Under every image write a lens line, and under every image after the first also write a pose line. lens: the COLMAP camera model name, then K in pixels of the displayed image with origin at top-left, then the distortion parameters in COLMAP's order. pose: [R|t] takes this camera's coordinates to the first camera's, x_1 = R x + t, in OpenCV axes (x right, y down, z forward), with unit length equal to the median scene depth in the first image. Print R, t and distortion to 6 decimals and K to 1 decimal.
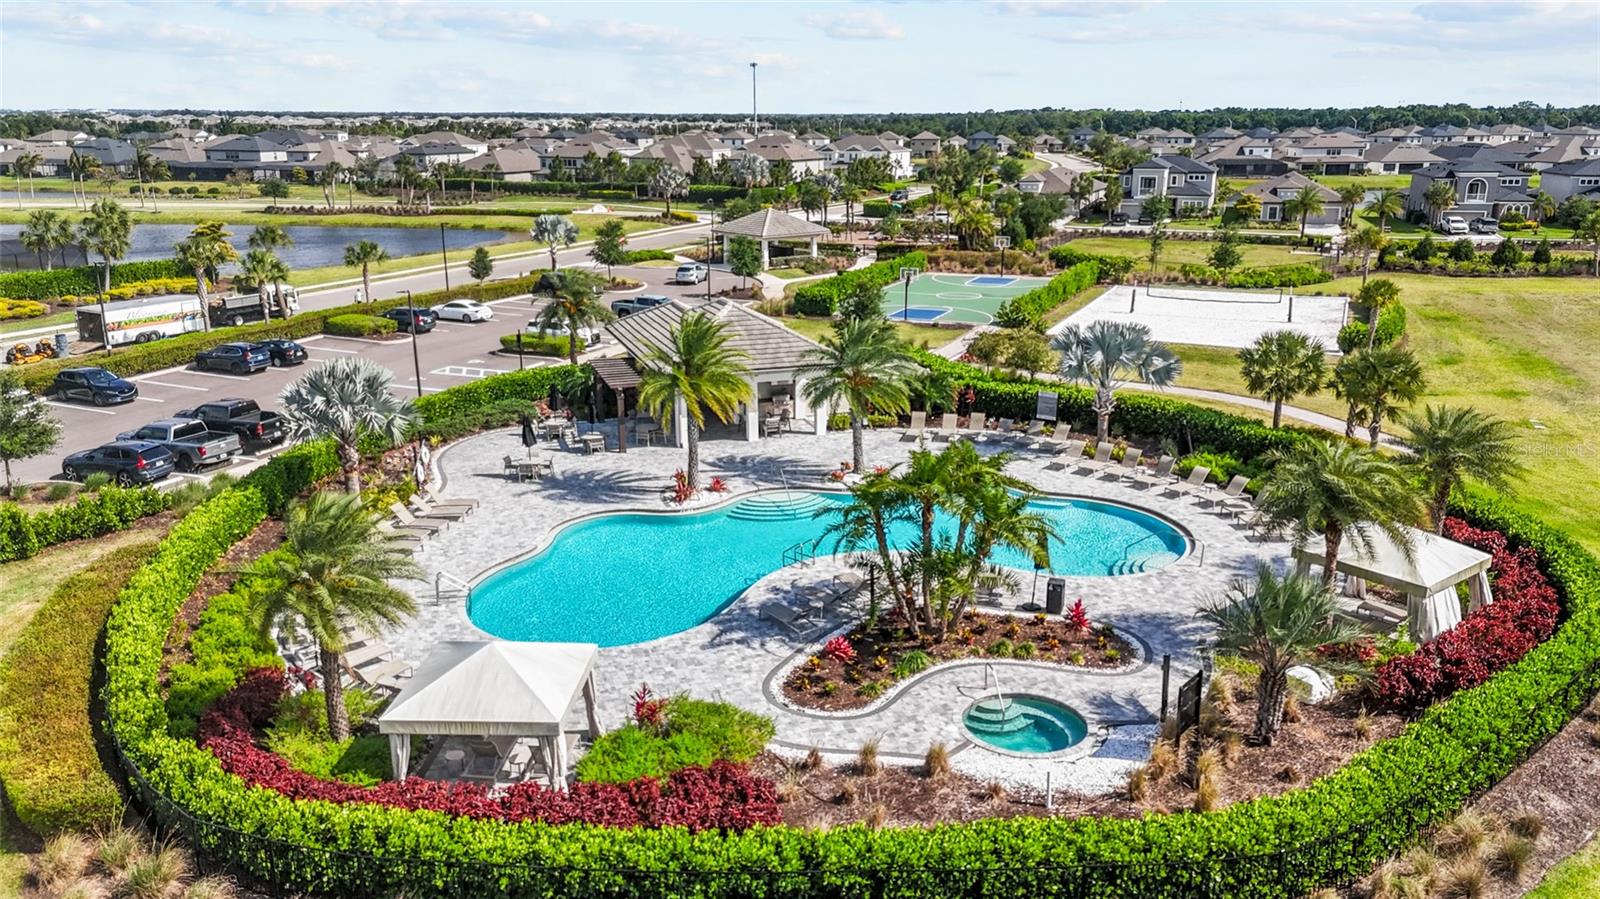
lens RADIAL K [[1123.4, 0, 800.0], [0, 1123.4, 449.5], [0, 0, 1]] dist [0.059673, -0.005999]
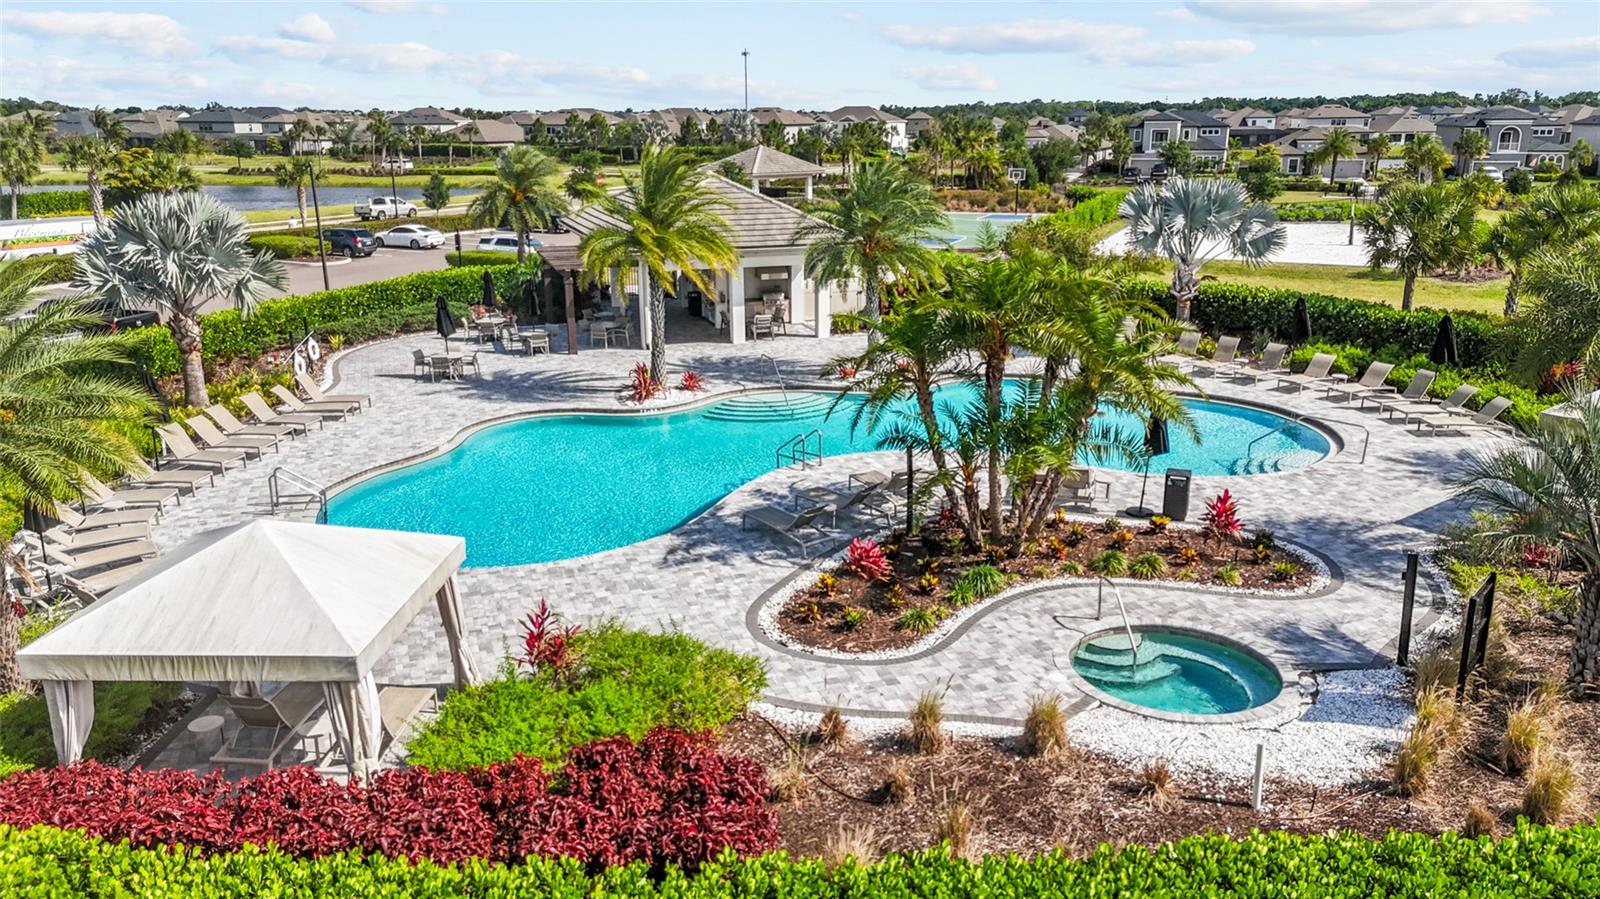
lens RADIAL K [[1133.0, 0, 800.0], [0, 1133.0, 449.5], [0, 0, 1]] dist [0.039332, 0.004038]
pose [[0.999973, -0.004335, 0.005936, -0.005755], [0.004263, 0.999916, 0.012208, 0.099427], [-0.005989, -0.012183, 0.999908, 0.332919]]
